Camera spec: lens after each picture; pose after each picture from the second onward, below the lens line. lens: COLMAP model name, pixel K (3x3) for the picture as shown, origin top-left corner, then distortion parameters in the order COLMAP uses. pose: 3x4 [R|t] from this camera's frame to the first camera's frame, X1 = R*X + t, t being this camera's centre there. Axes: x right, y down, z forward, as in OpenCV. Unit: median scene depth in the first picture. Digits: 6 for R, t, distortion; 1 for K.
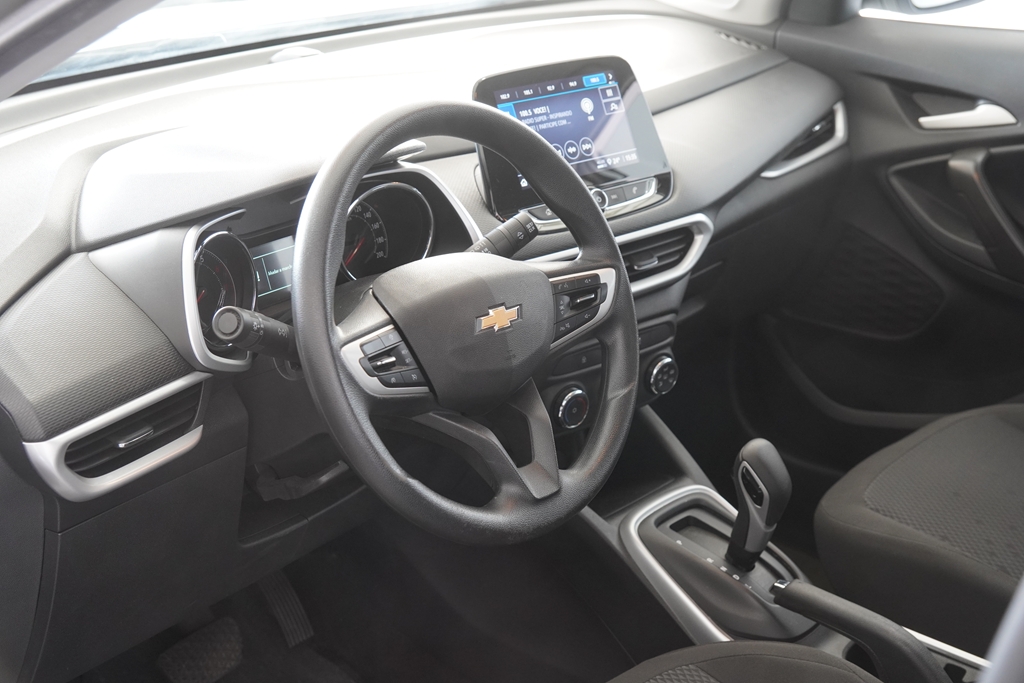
lens RADIAL K [[1641.8, 0, 512.0], [0, 1641.8, 341.5], [0, 0, 1]] dist [0.240942, 0.168804]
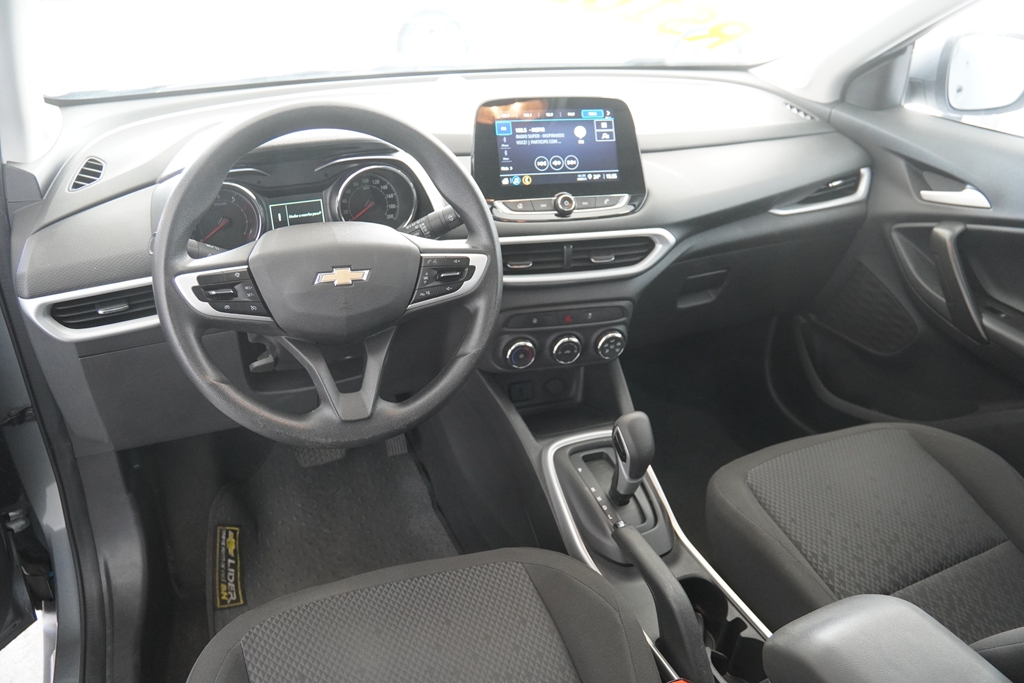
lens RADIAL K [[849.4, 0, 512.0], [0, 849.4, 341.5], [0, 0, 1]] dist [-0.103601, 0.007475]
pose [[0.889394, 0.221488, -0.399901, 0.299342], [-0.182259, 0.974058, 0.134139, -0.060269], [0.419237, -0.046417, 0.906689, 0.359573]]
